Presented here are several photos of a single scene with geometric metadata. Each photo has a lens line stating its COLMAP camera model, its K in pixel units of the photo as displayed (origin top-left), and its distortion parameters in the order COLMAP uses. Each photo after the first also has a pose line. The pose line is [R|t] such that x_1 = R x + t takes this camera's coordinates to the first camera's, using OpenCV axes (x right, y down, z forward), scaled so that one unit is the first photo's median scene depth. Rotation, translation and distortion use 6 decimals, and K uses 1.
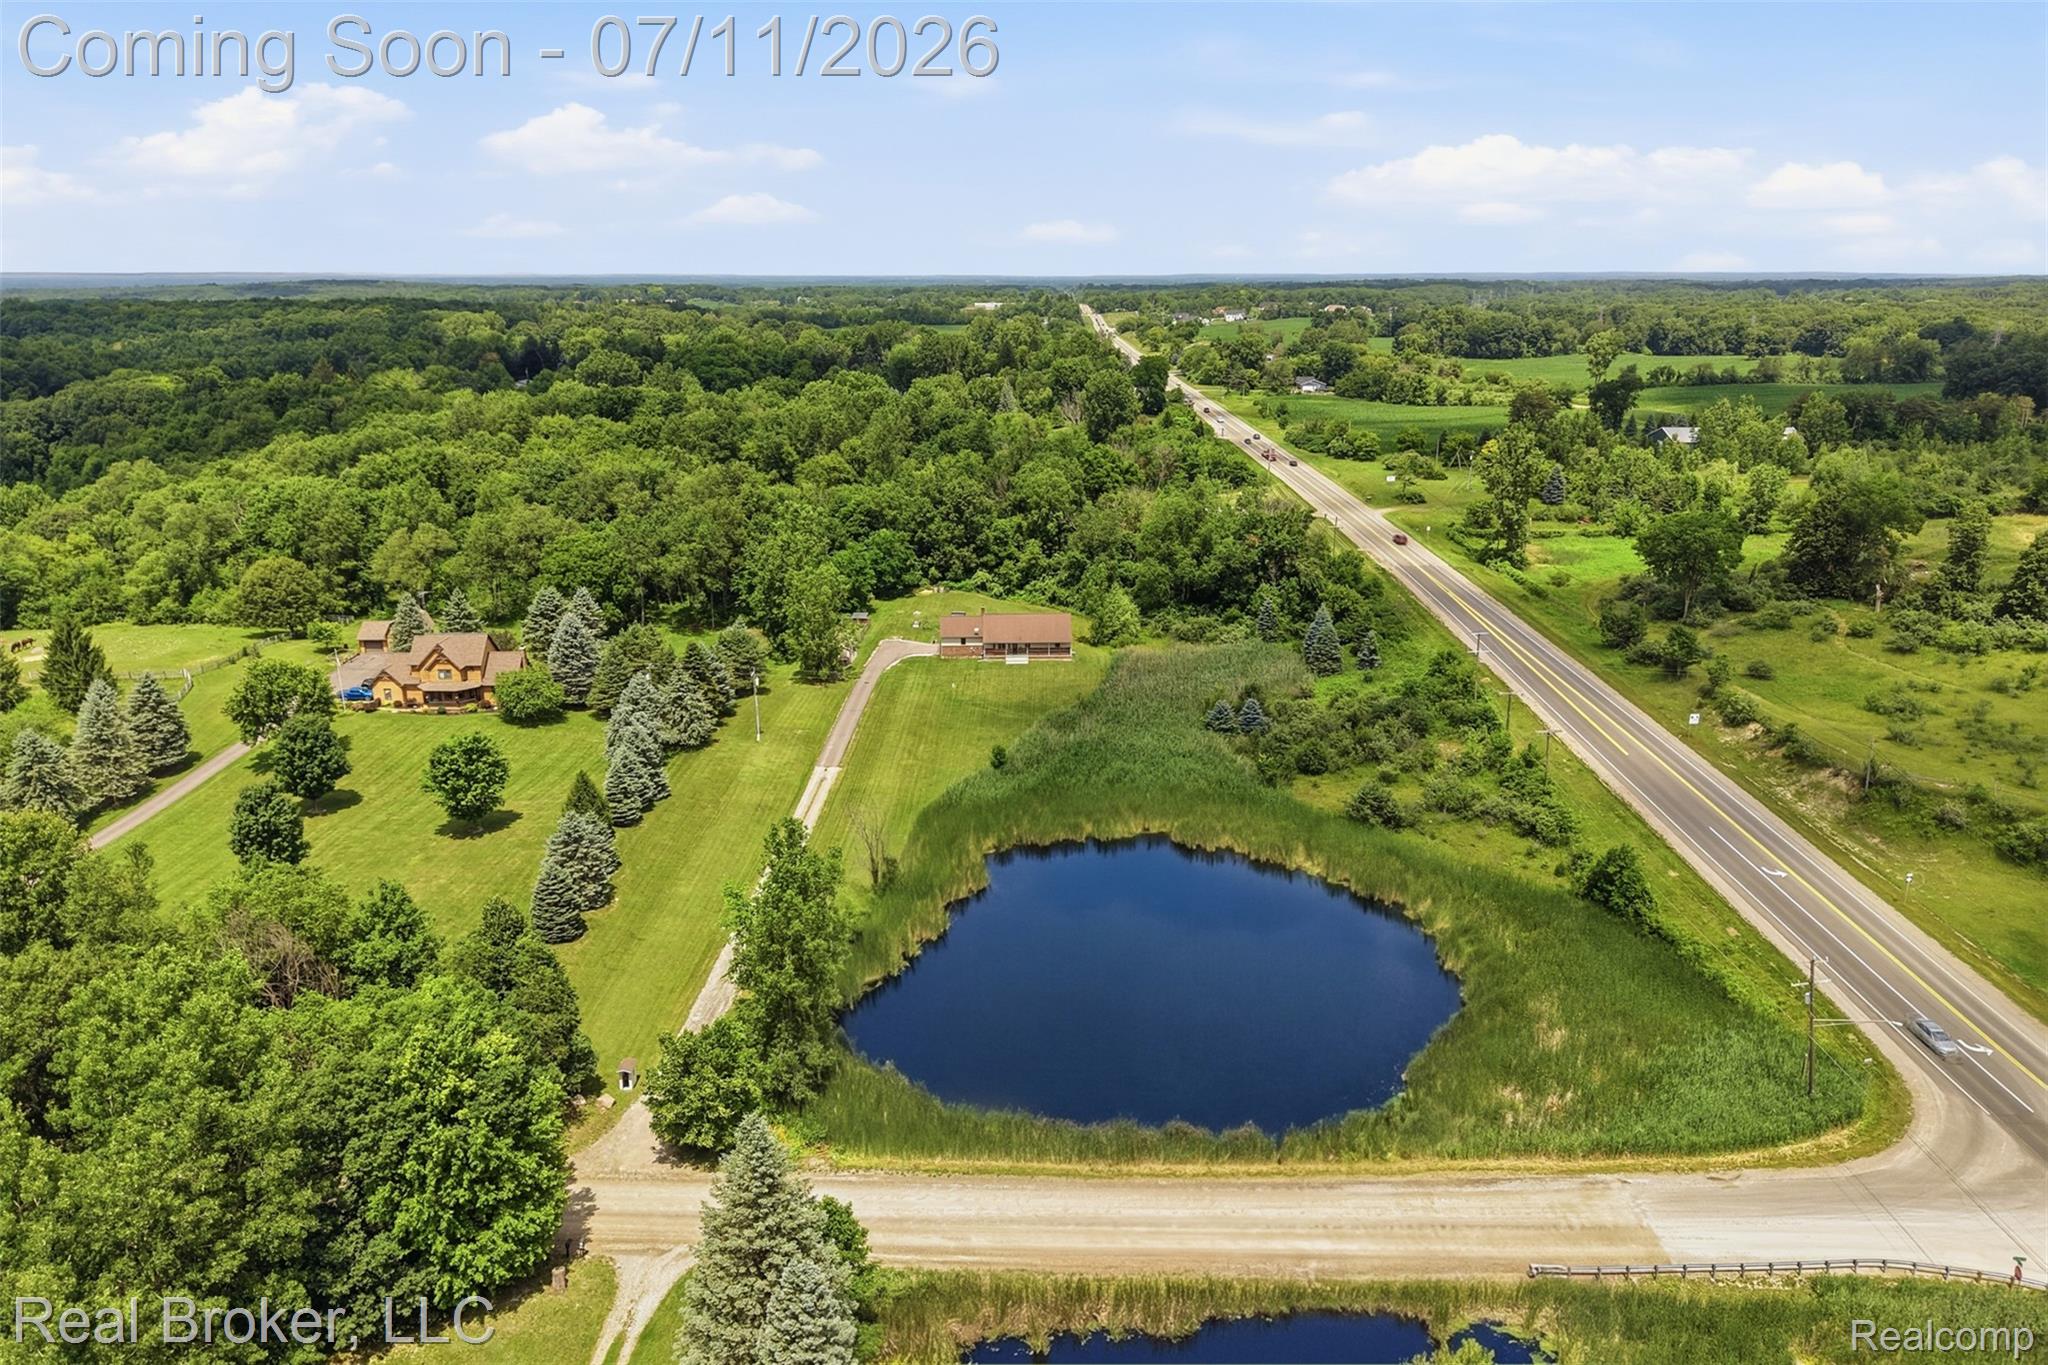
lens RADIAL K [[1352.7, 0, 1024.0], [0, 1352.7, 682.5], [0, 0, 1]] dist [0.039195, -0.071551]
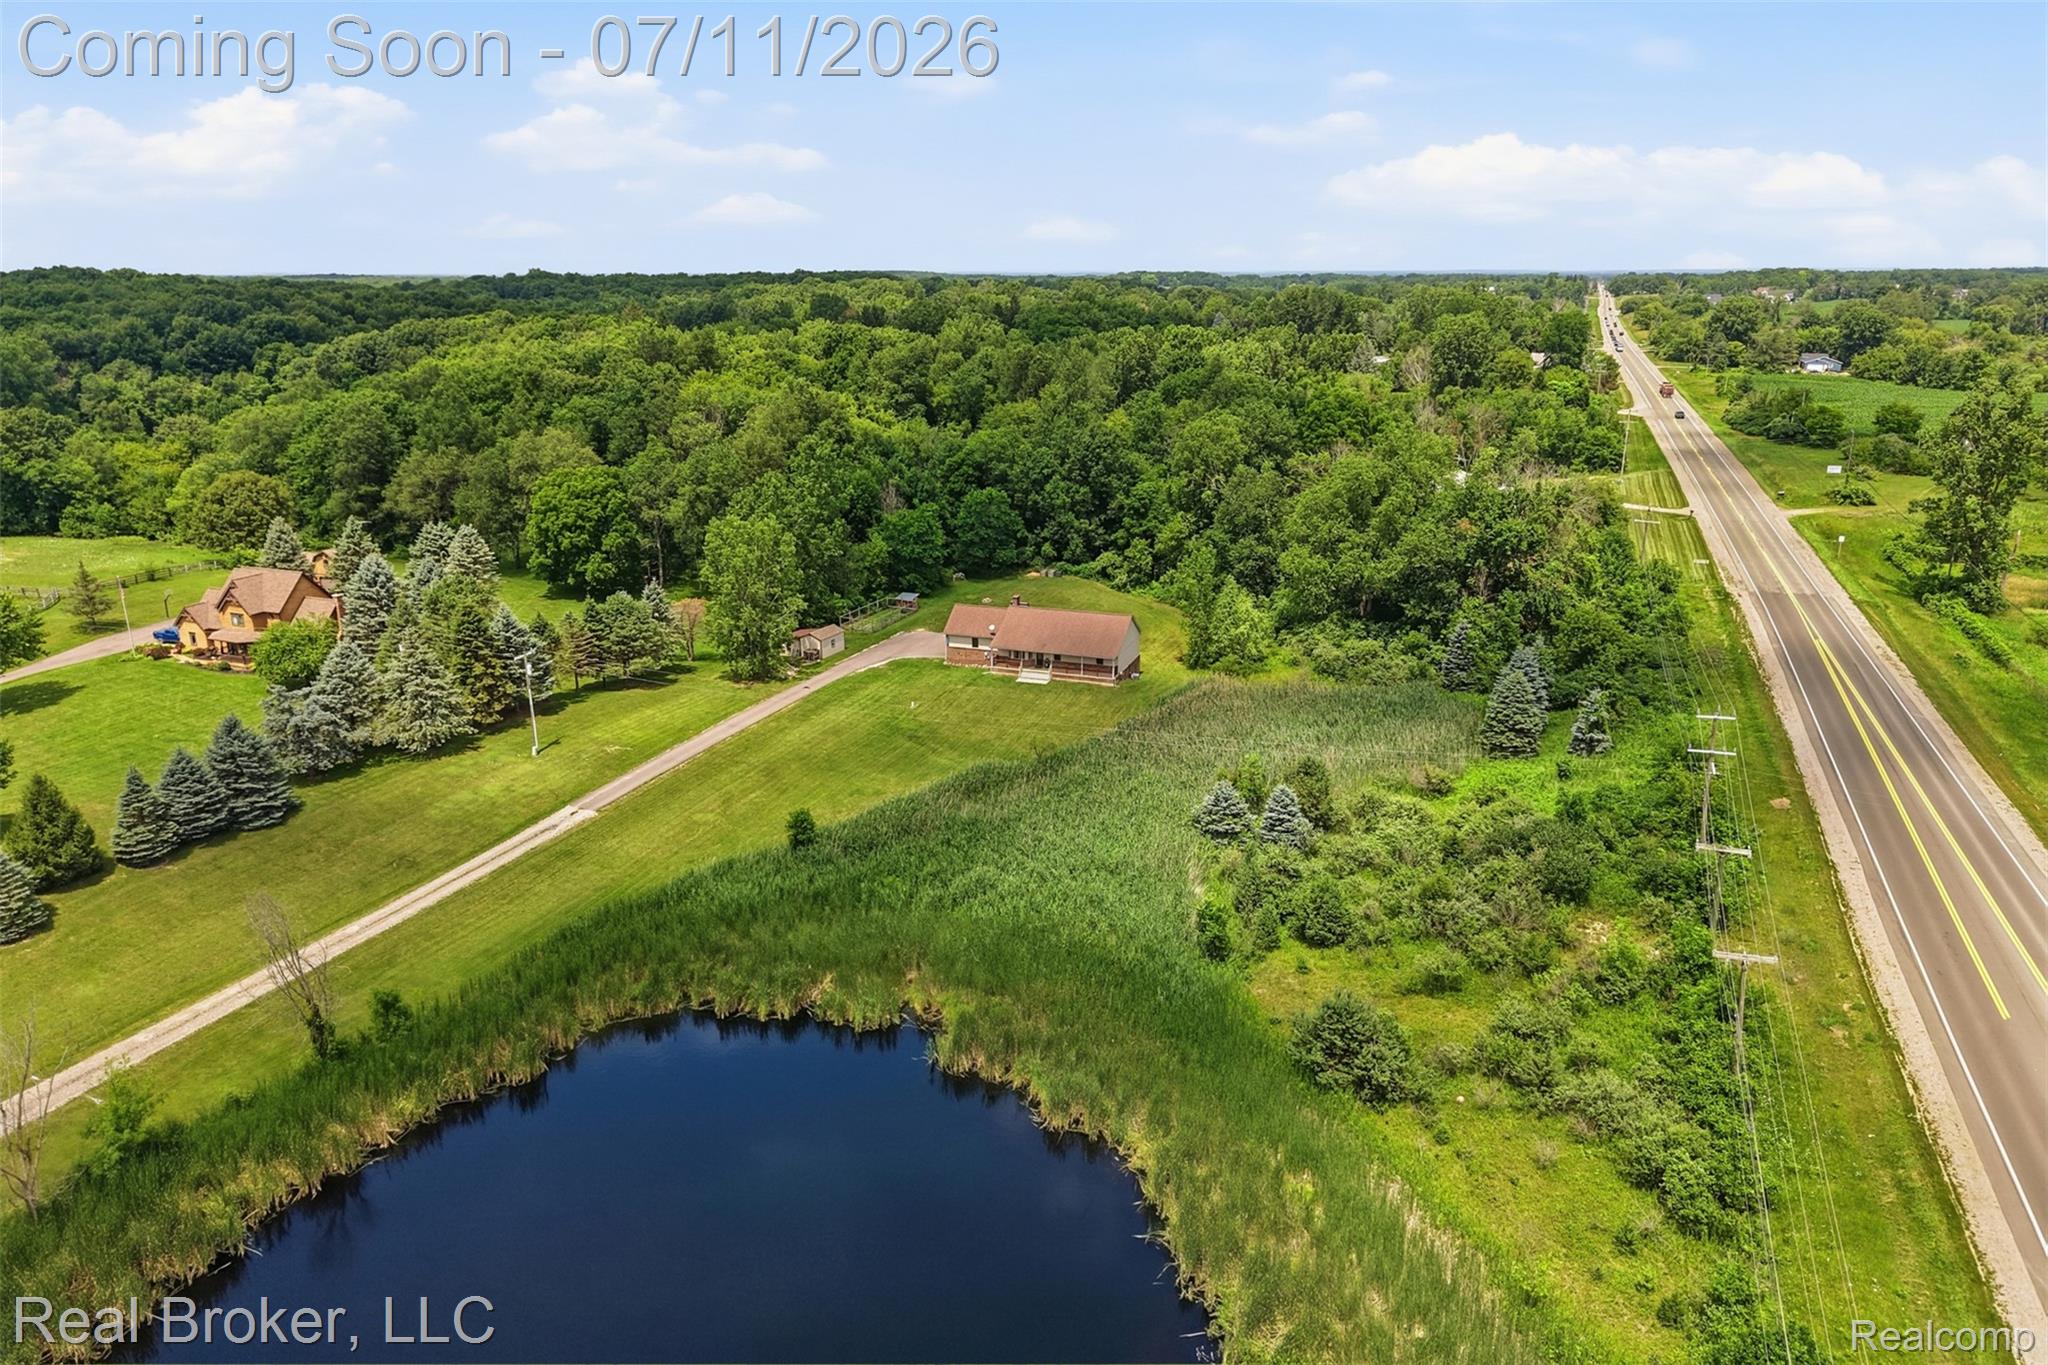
lens RADIAL K [[1352.7, 0, 1024.0], [0, 1352.7, 682.5], [0, 0, 1]] dist [0.039195, -0.071551]
pose [[0.931410, 0.103344, -0.348991, 0.189759], [-0.102766, 0.994500, 0.020225, -0.022802], [0.349162, 0.017027, 0.936908, 0.306743]]
